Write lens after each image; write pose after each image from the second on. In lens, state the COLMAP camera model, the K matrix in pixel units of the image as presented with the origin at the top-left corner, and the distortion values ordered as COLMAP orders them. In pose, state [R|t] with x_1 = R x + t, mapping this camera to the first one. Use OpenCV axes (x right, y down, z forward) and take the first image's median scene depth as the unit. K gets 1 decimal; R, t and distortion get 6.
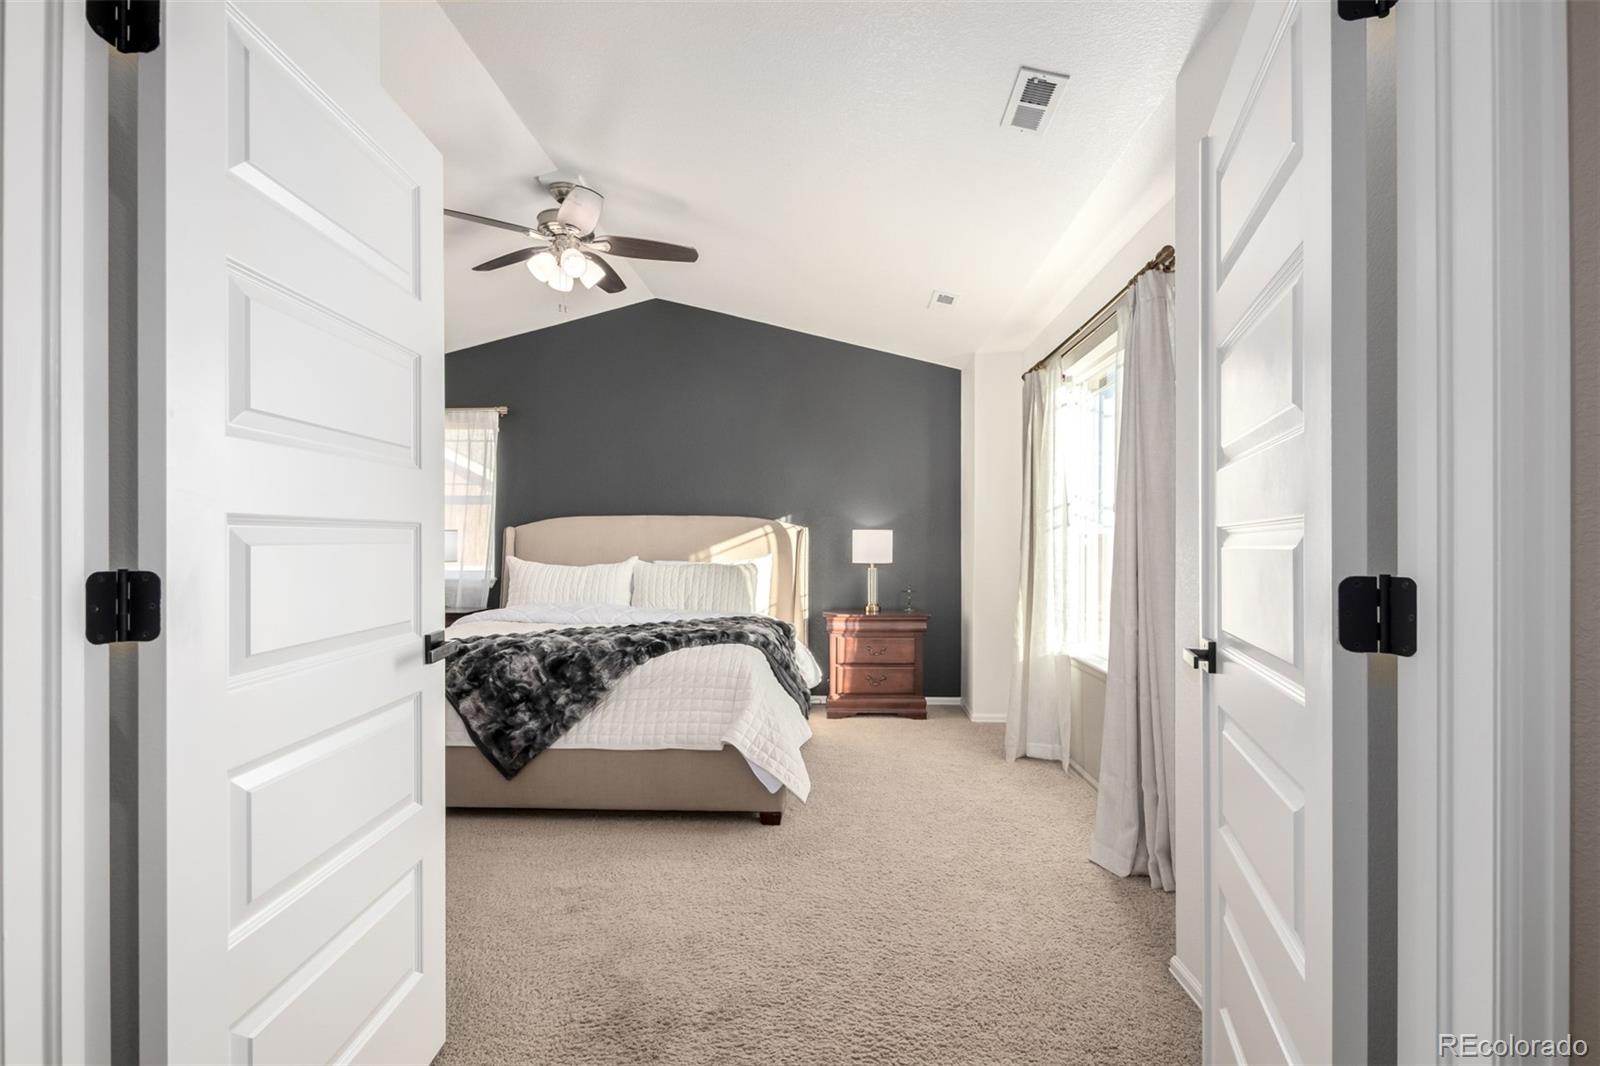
lens RADIAL K [[738.8, 0, 807.4], [0, 738.8, 538.6], [0, 0, 1]] dist [0.005398, -0.003140]
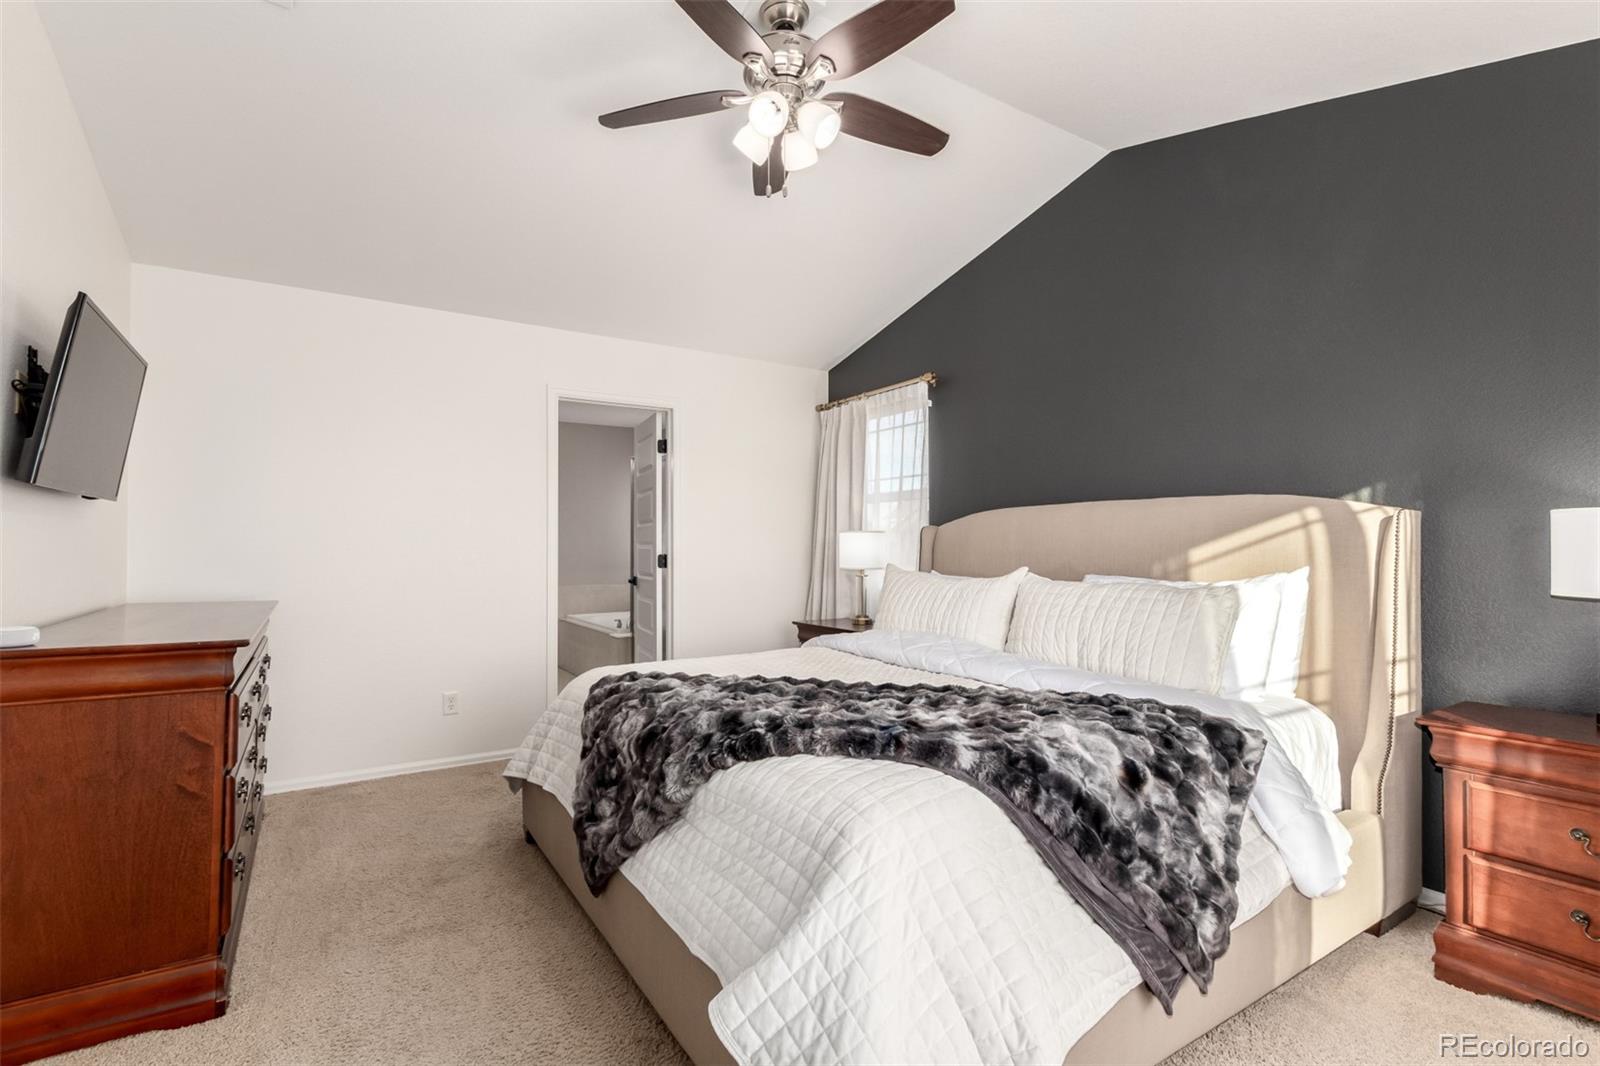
lens RADIAL K [[738.8, 0, 792.8], [0, 738.8, 537.6], [0, 0, 1]] dist [0.005398, -0.003140]
pose [[0.570457, -0.015320, -0.821184, 0.161119], [0.007127, 0.999881, -0.013702, 0.006113], [0.821296, 0.001964, 0.570498, 0.478441]]
